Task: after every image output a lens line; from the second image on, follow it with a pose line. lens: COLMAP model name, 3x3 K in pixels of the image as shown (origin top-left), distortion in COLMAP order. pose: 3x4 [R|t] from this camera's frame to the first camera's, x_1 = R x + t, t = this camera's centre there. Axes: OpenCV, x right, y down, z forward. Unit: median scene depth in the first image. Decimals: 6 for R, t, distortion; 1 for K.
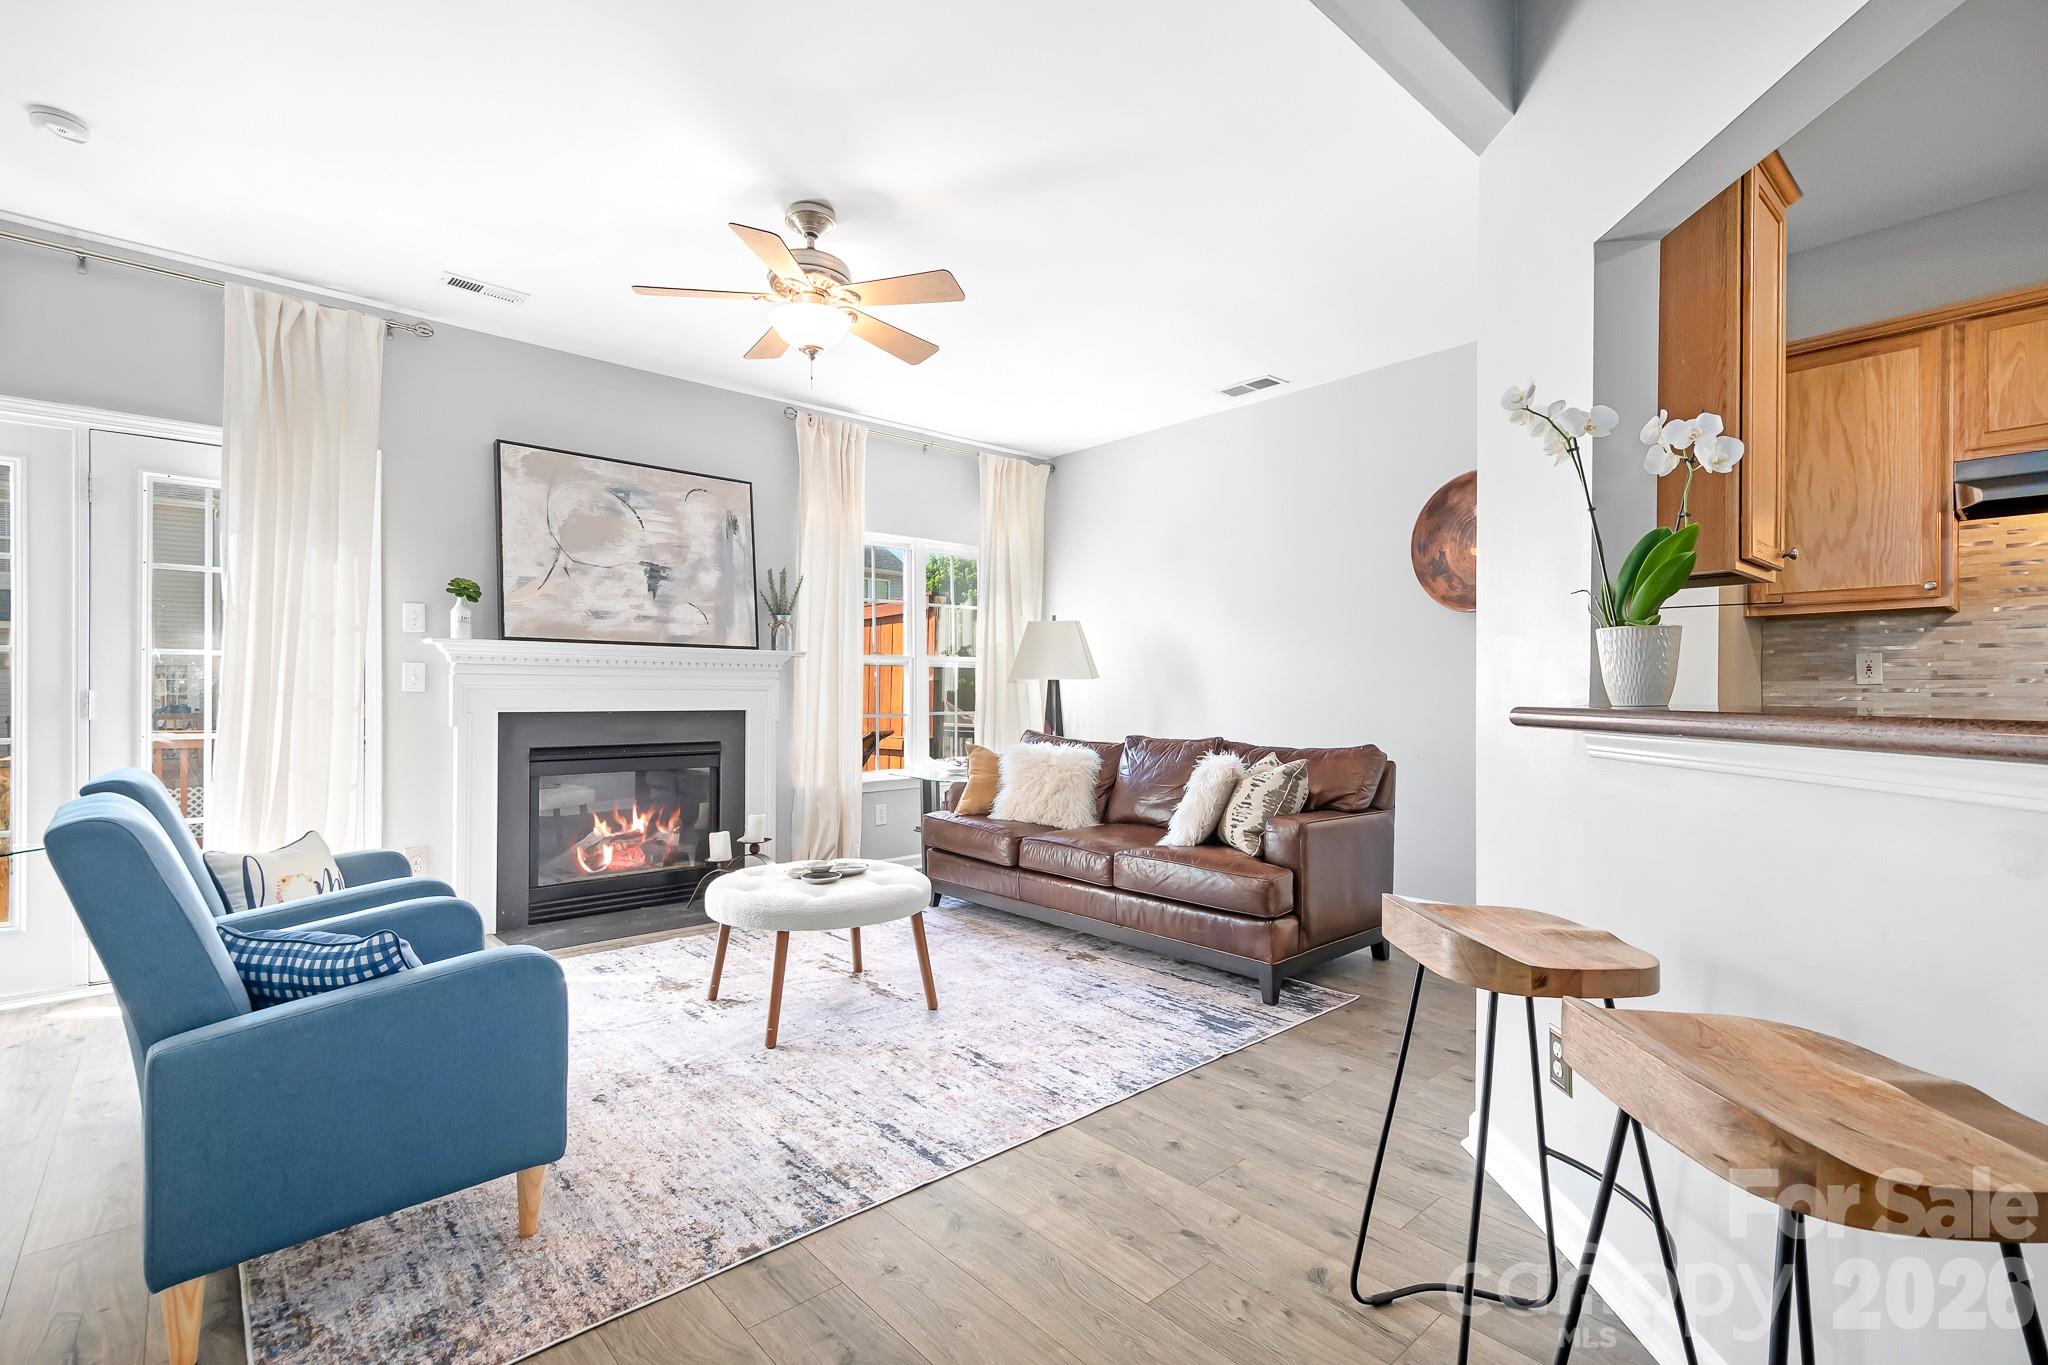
lens RADIAL K [[917.2, 0, 1021.0], [0, 917.2, 691.6], [0, 0, 1]] dist [0.021582, -0.000470]
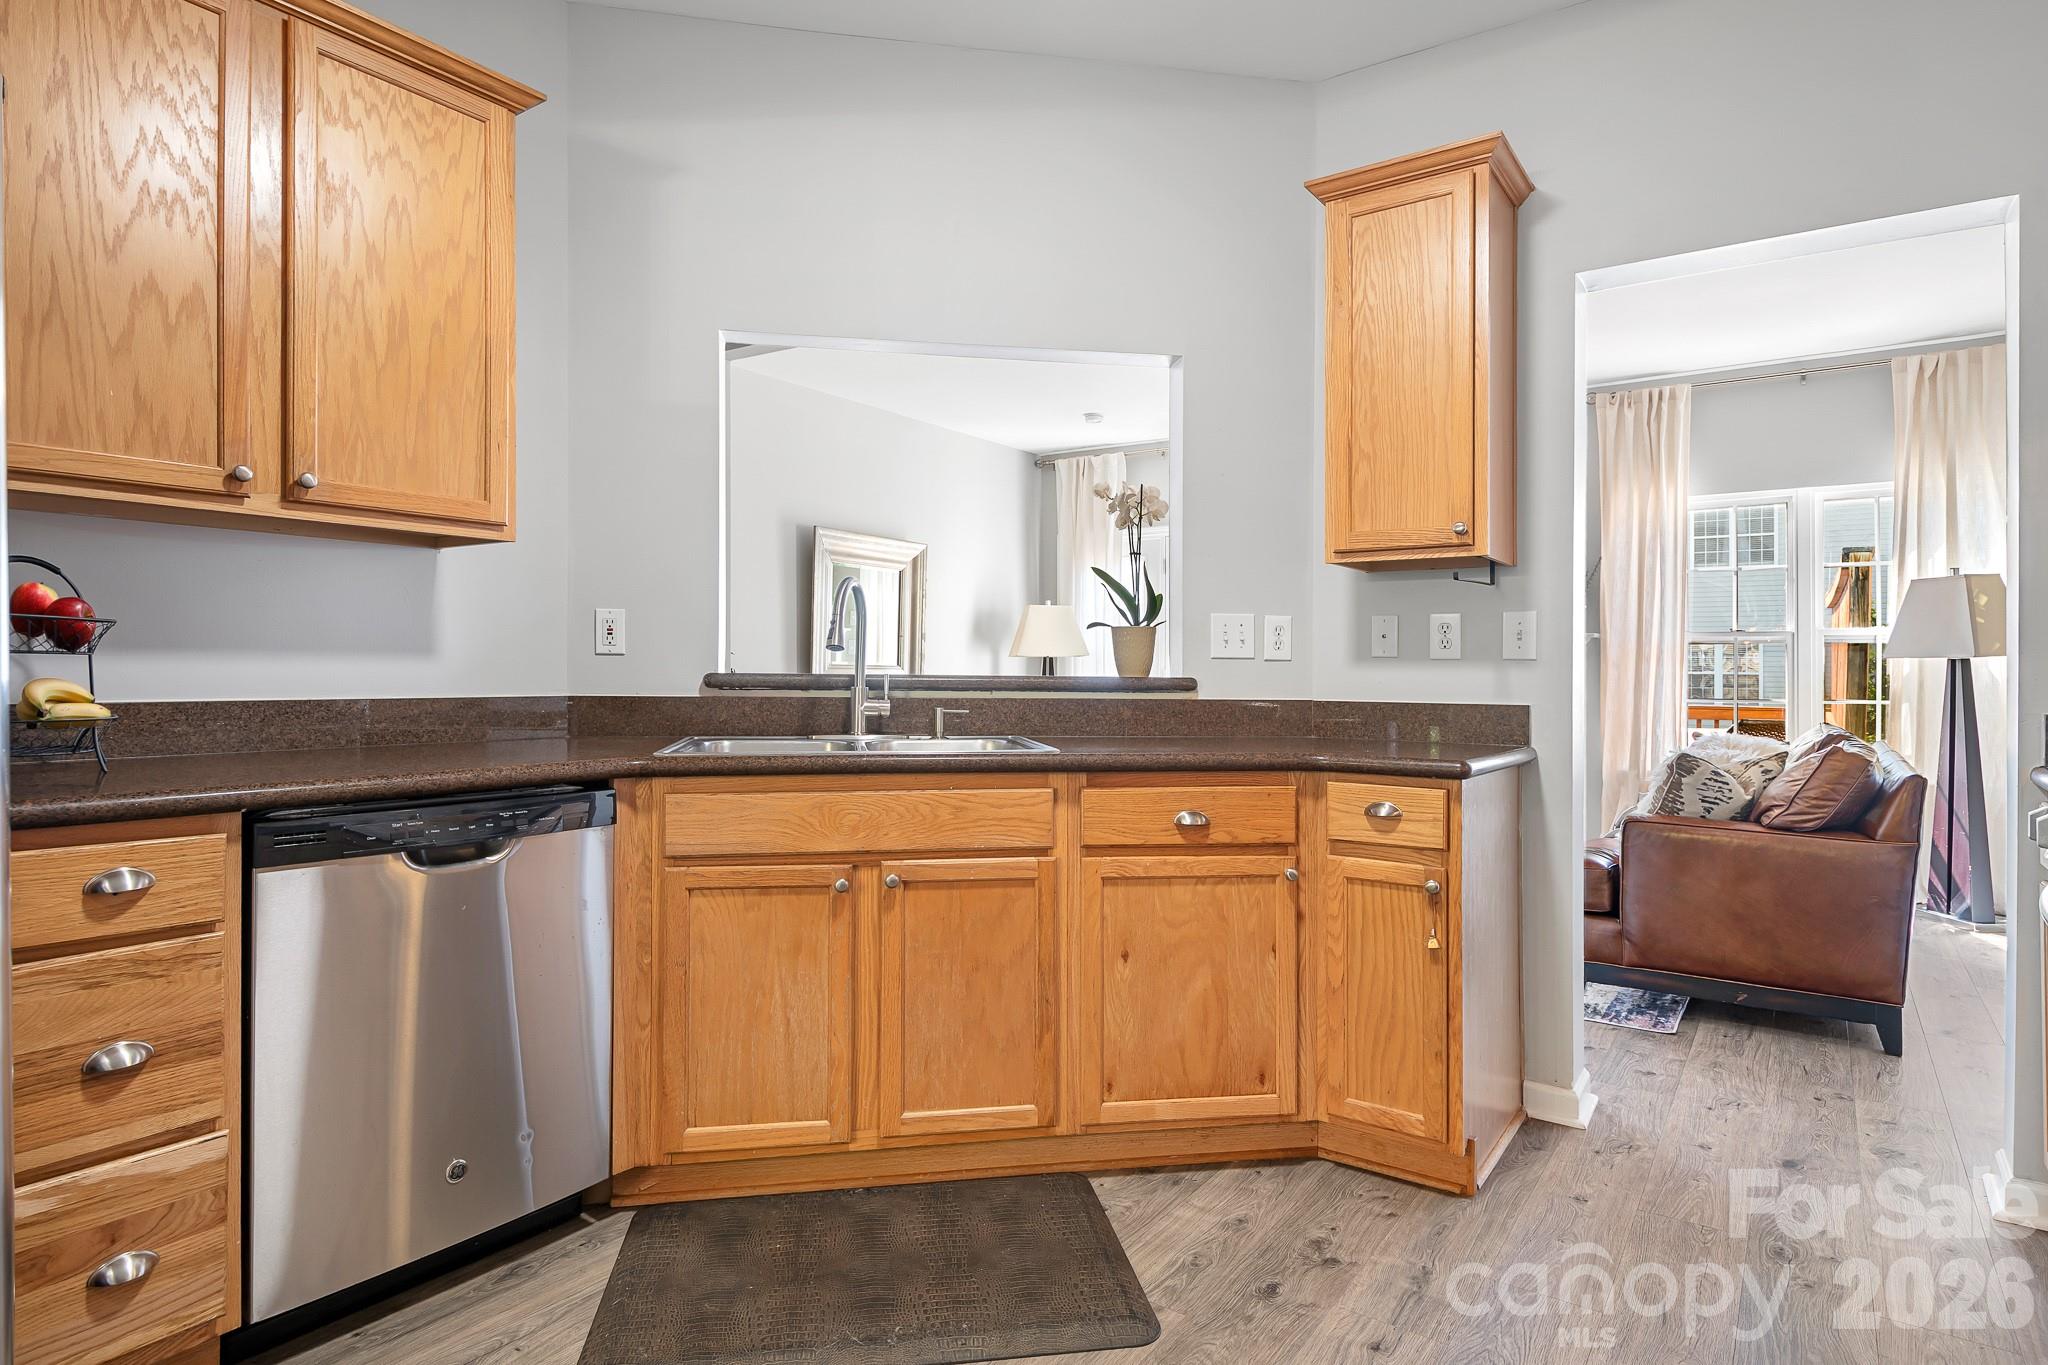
lens RADIAL K [[1077.3, 0, 1022.3], [0, 1077.3, 665.3], [0, 0, 1]] dist [-0.002548, -0.001658]
pose [[0.220700, -0.002511, -0.975339, 0.987543], [-0.005387, 0.999978, -0.003794, 0.000212], [0.975327, 0.006091, 0.220681, 0.162482]]
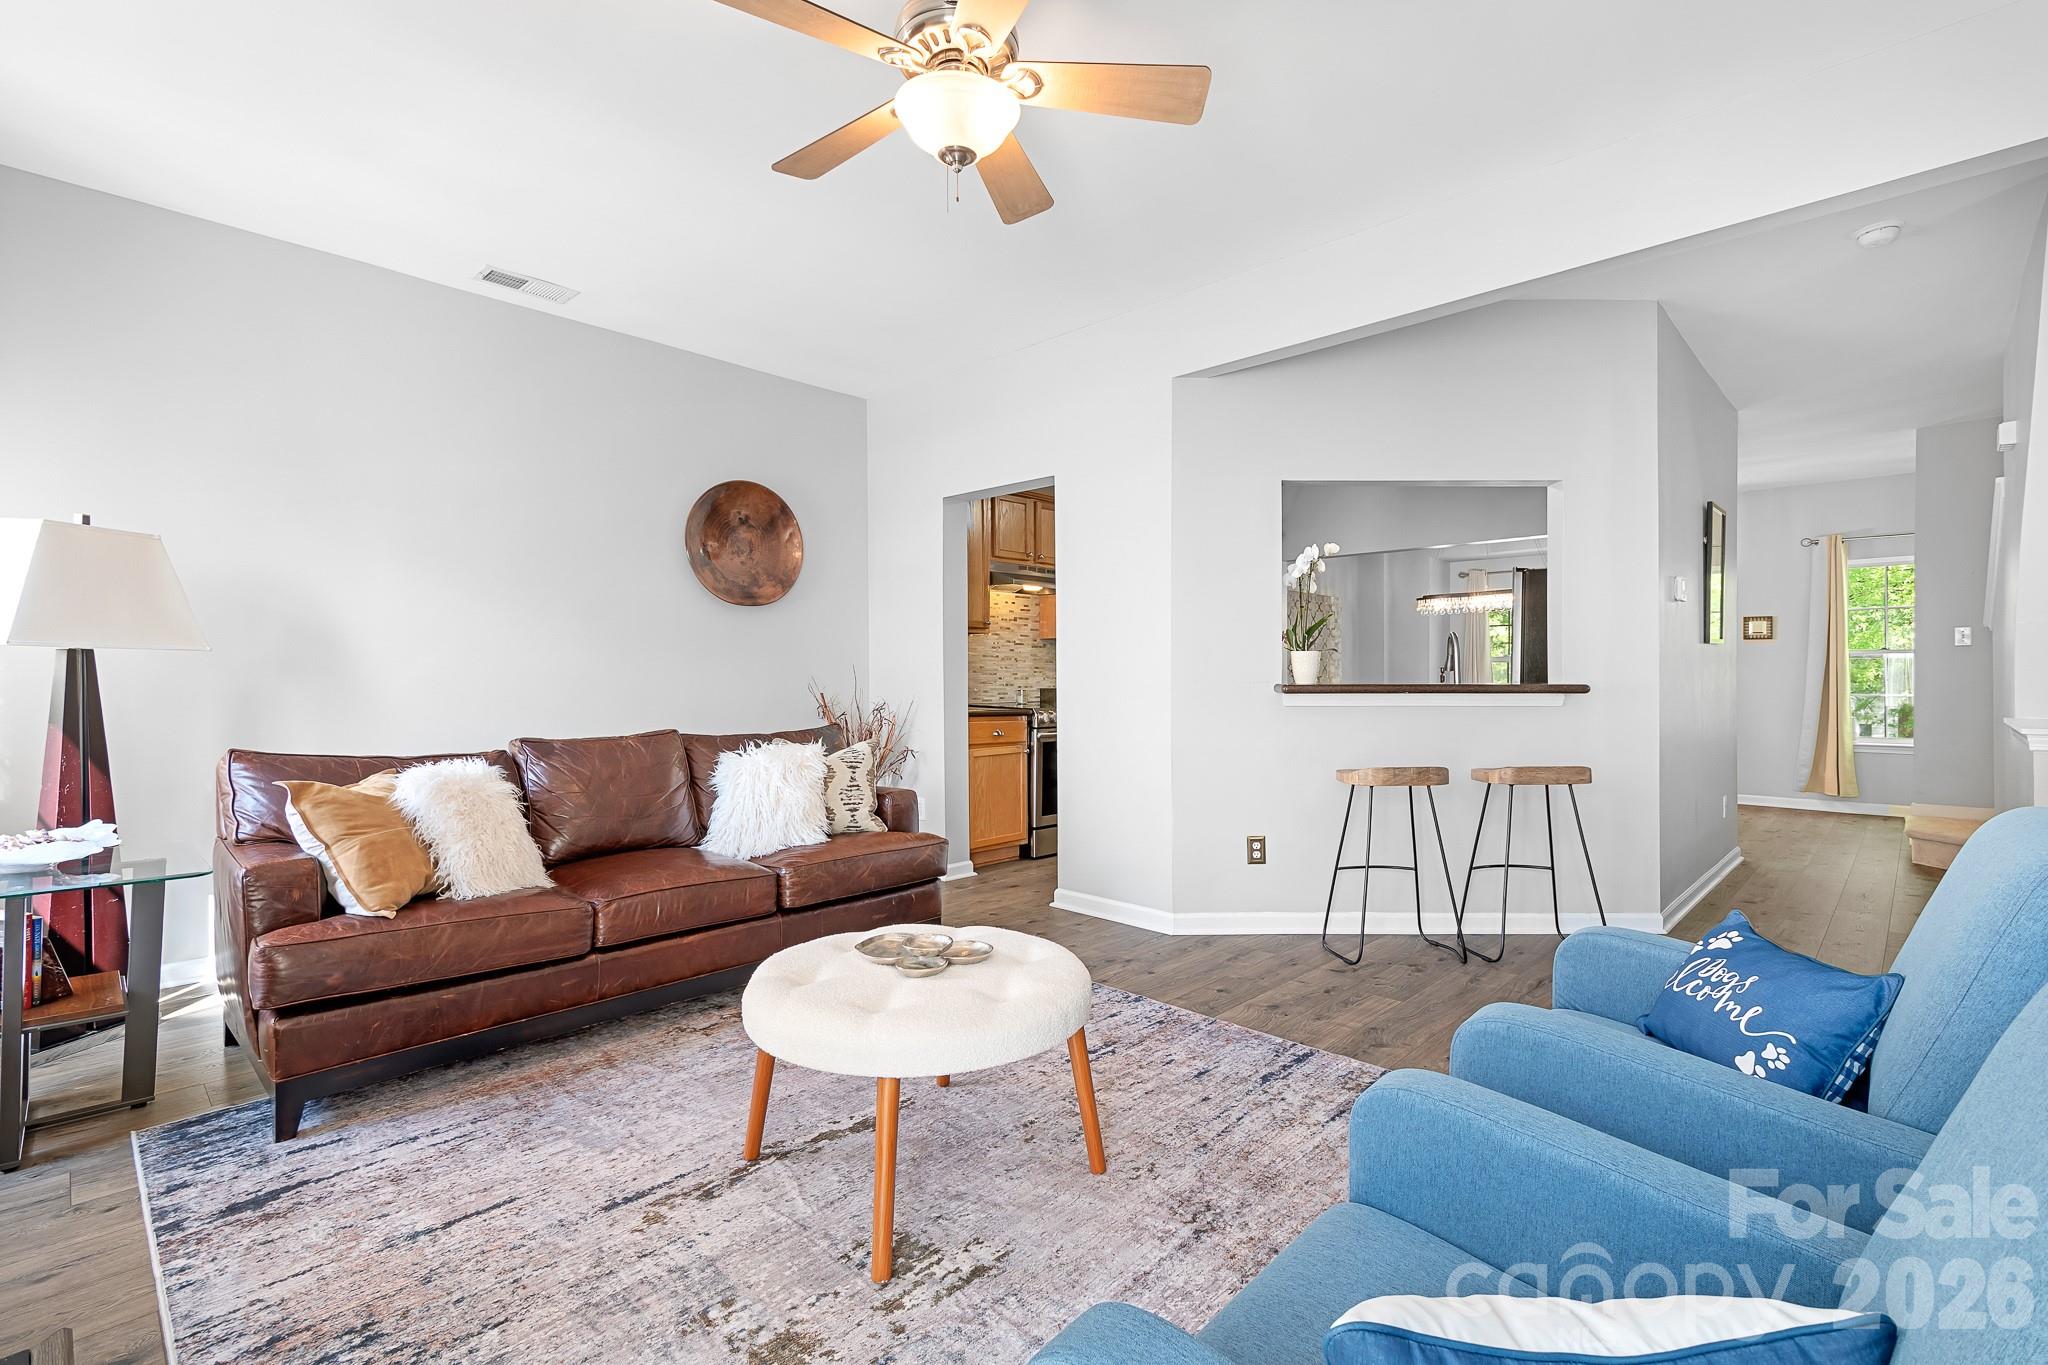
lens RADIAL K [[917.2, 0, 1021.0], [0, 917.2, 691.6], [0, 0, 1]] dist [0.021582, -0.000470]
pose [[-0.069276, -0.013718, 0.997503, -0.692953], [-0.003702, 0.999902, 0.013494, 0.001738], [-0.997591, -0.002758, -0.069320, 0.786249]]
